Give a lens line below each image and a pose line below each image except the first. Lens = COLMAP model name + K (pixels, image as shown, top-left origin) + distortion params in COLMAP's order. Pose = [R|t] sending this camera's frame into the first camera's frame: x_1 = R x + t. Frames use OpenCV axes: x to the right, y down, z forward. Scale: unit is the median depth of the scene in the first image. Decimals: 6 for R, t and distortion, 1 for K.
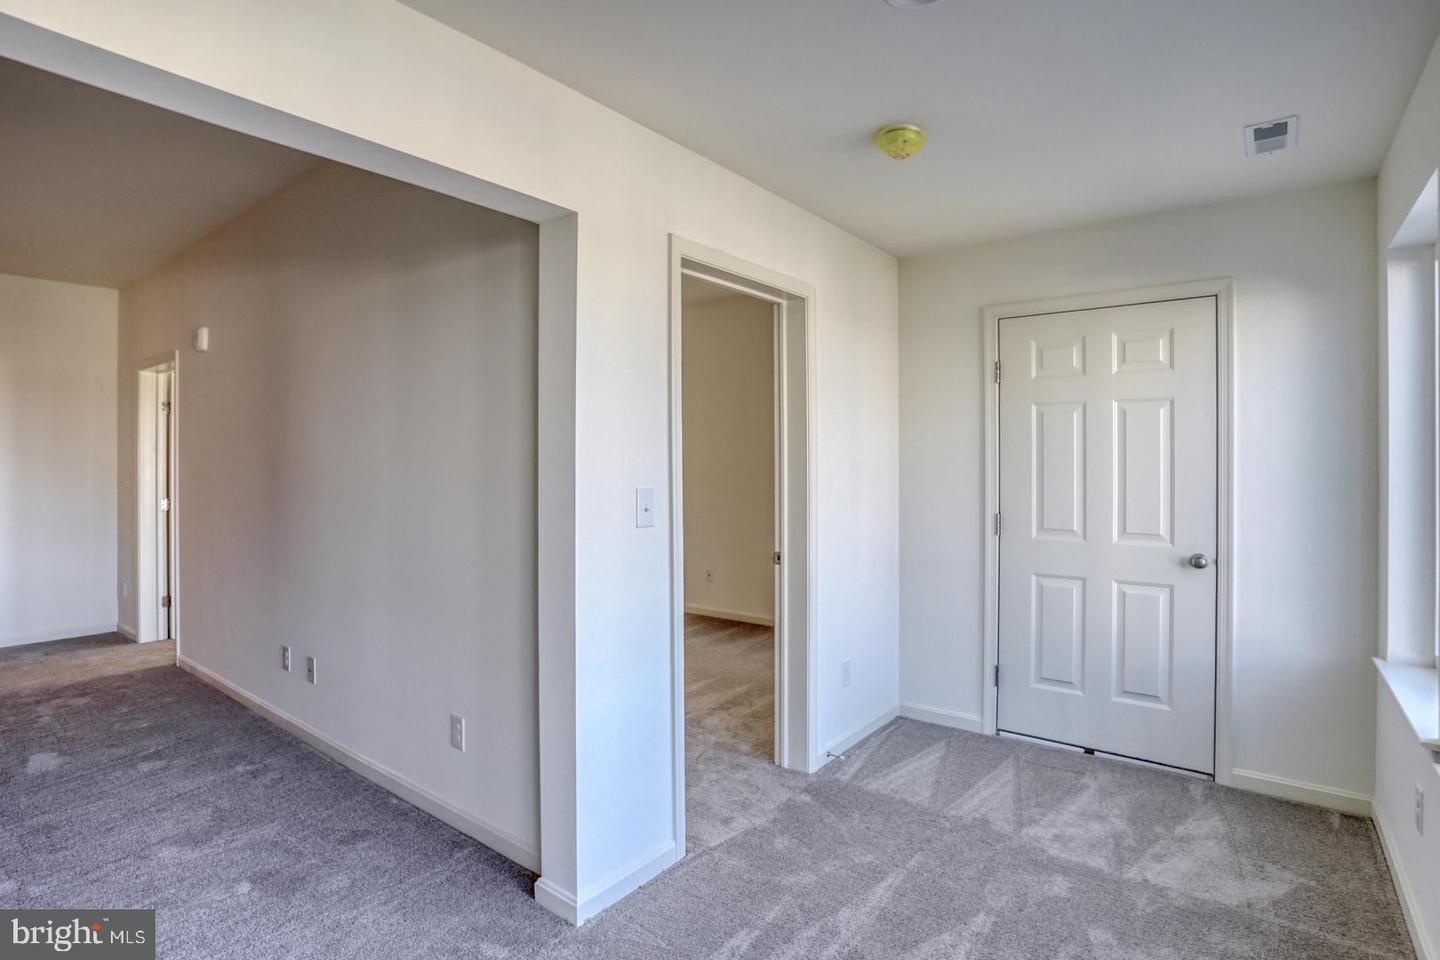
lens RADIAL K [[735.5, 0, 717.4], [0, 735.5, 460.6], [0, 0, 1]] dist [-0.034117, 0.001373]
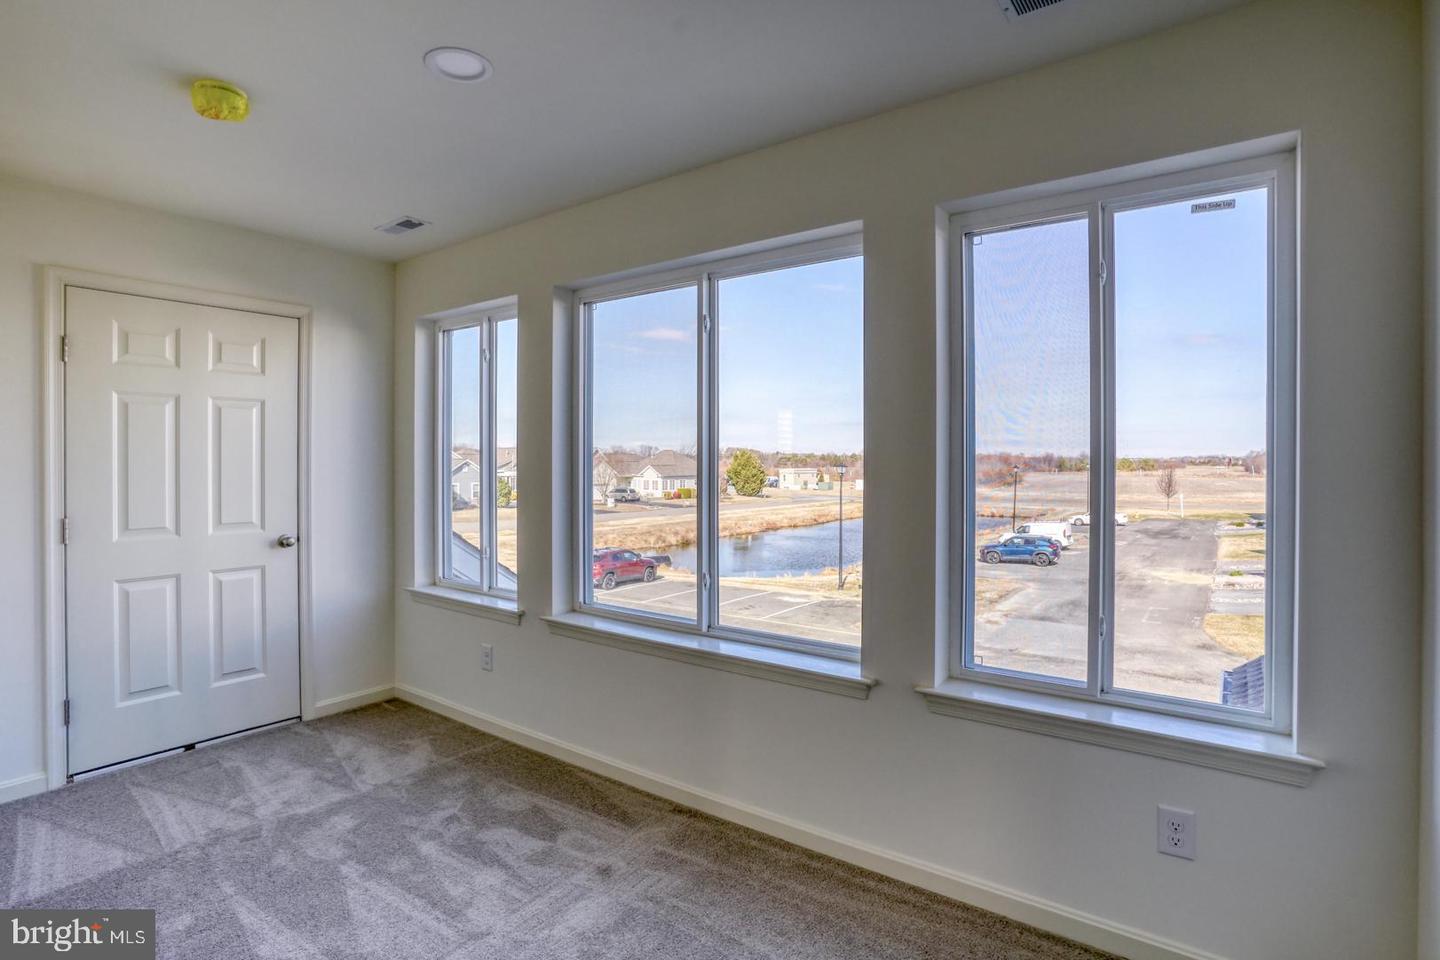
lens RADIAL K [[735.5, 0, 717.4], [0, 735.5, 460.6], [0, 0, 1]] dist [-0.034117, 0.001373]
pose [[-0.032496, -0.001922, 0.999470, -0.531750], [0.000380, 0.999998, 0.001935, 0.006333], [-0.999472, 0.000443, -0.032495, 0.330771]]
